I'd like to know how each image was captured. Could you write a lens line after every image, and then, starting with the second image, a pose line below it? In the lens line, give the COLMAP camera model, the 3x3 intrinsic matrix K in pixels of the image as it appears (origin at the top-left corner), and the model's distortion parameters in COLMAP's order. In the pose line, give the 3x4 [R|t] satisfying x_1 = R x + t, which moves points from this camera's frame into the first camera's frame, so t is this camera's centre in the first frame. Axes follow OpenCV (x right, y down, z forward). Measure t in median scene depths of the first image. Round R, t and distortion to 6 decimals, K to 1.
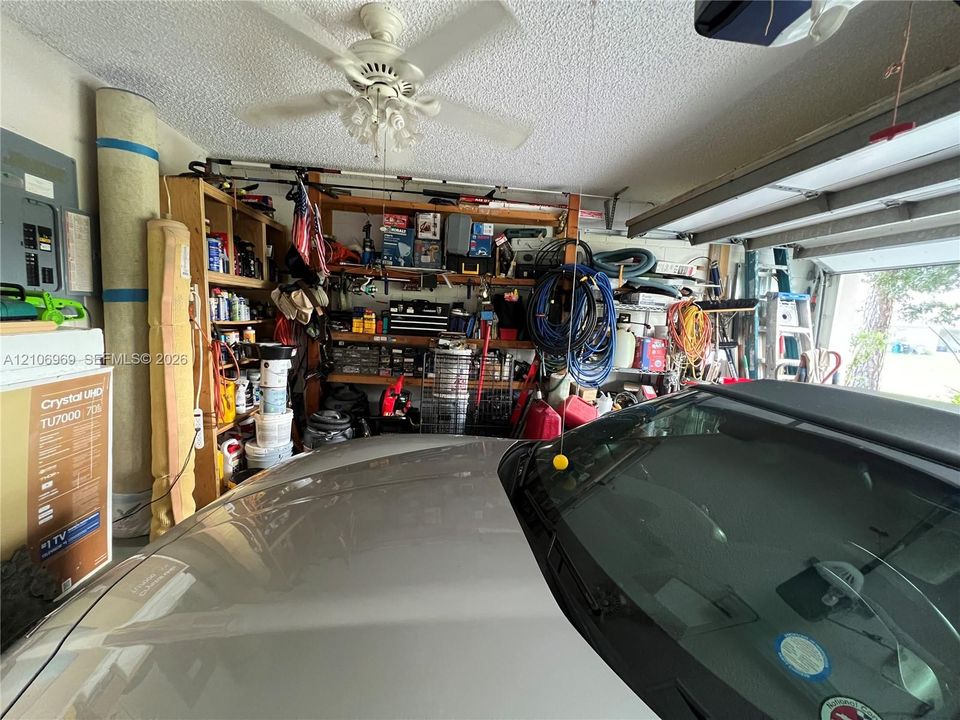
lens RADIAL K [[384.7, 0, 478.1], [0, 384.7, 356.7], [0, 0, 1]] dist [-0.004589, 0.000994]
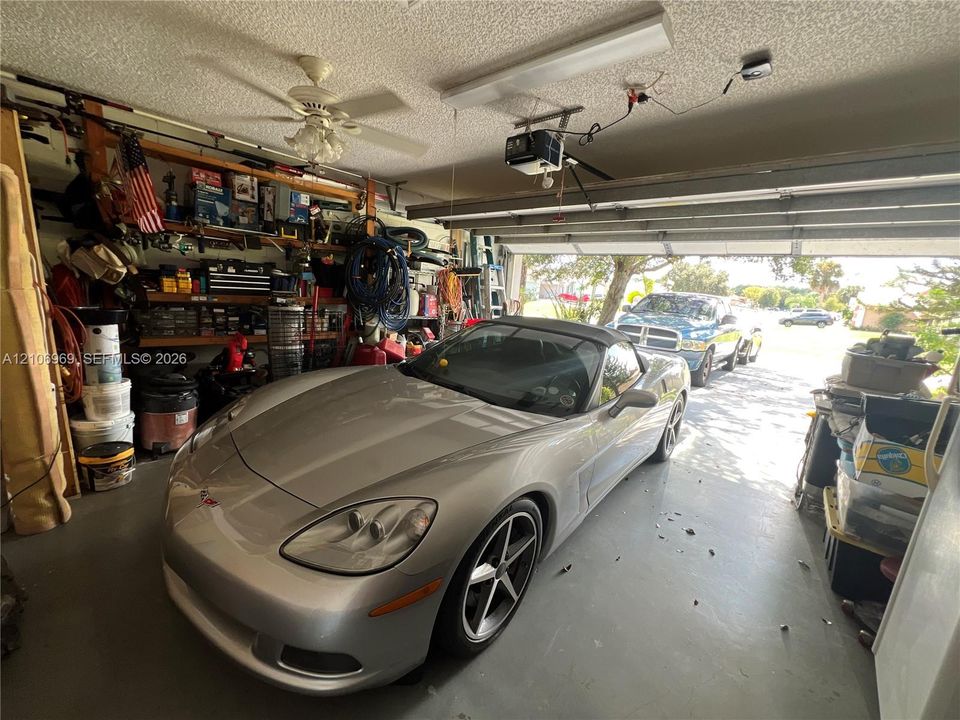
lens RADIAL K [[384.7, 0, 478.1], [0, 384.7, 356.7], [0, 0, 1]] dist [-0.004589, 0.000994]
pose [[0.748688, -0.119297, 0.652100, -0.380820], [0.038983, 0.989895, 0.136337, -0.005209], [-0.661776, -0.076652, 0.745773, -0.221087]]
